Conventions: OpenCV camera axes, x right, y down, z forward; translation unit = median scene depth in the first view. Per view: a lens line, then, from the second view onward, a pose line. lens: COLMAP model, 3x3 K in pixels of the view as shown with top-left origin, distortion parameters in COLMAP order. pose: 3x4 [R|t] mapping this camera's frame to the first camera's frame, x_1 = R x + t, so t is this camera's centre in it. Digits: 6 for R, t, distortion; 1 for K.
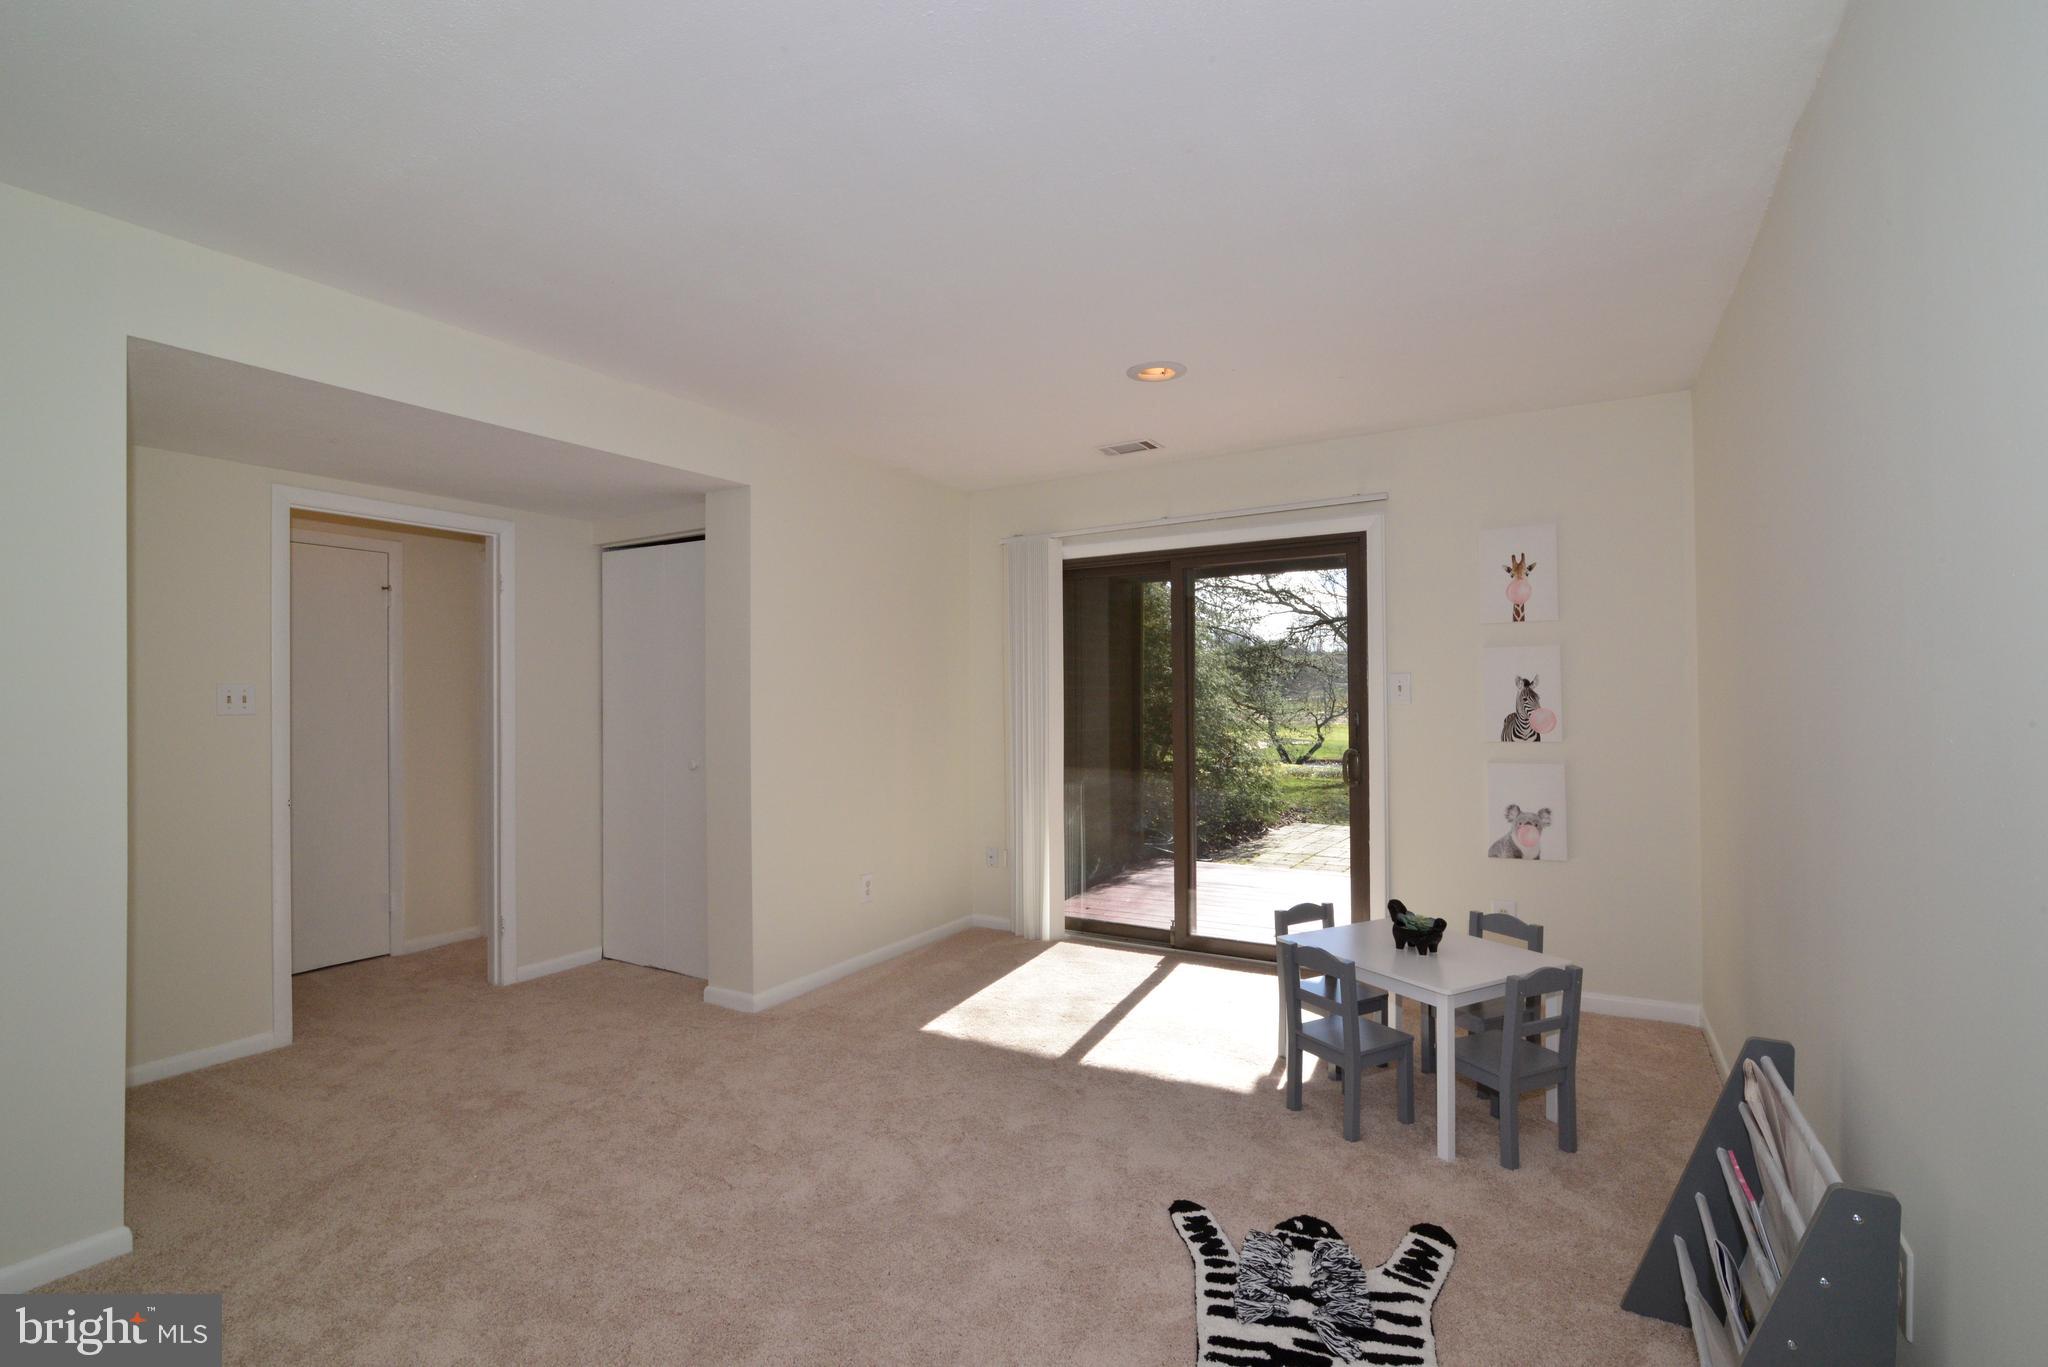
lens RADIAL K [[932.1, 0, 1017.1], [0, 932.1, 692.2], [0, 0, 1]] dist [-0.019062, 0.000195]
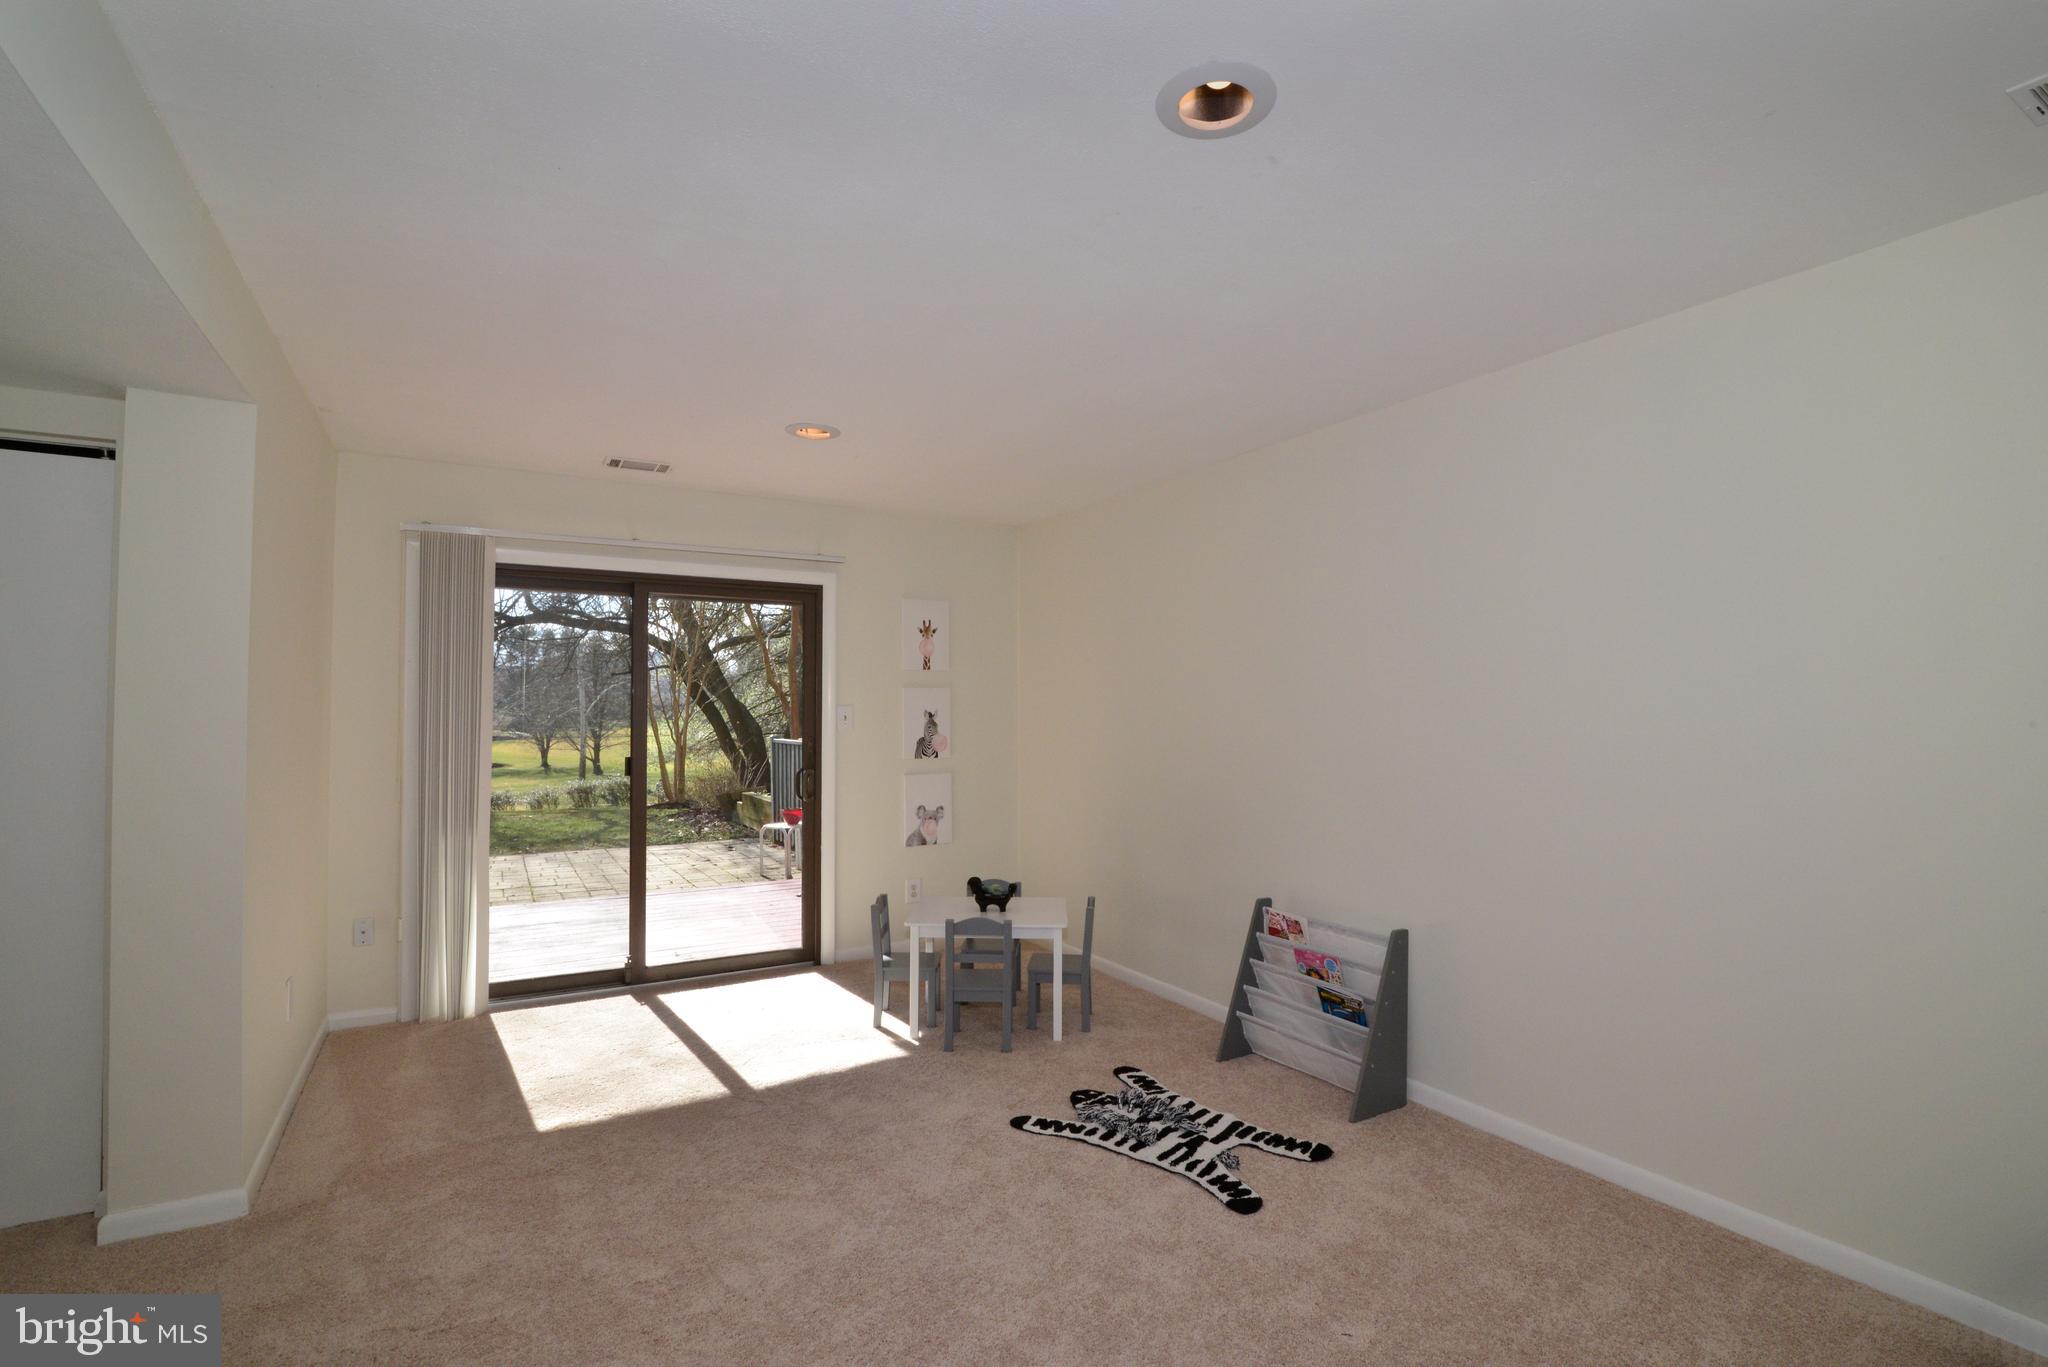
lens RADIAL K [[932.1, 0, 1017.1], [0, 932.1, 692.2], [0, 0, 1]] dist [-0.019062, 0.000195]
pose [[0.483749, 0.031162, 0.874652, -0.594655], [-0.009757, 0.999496, -0.030214, -0.003477], [-0.875153, 0.006082, 0.483809, 0.225187]]
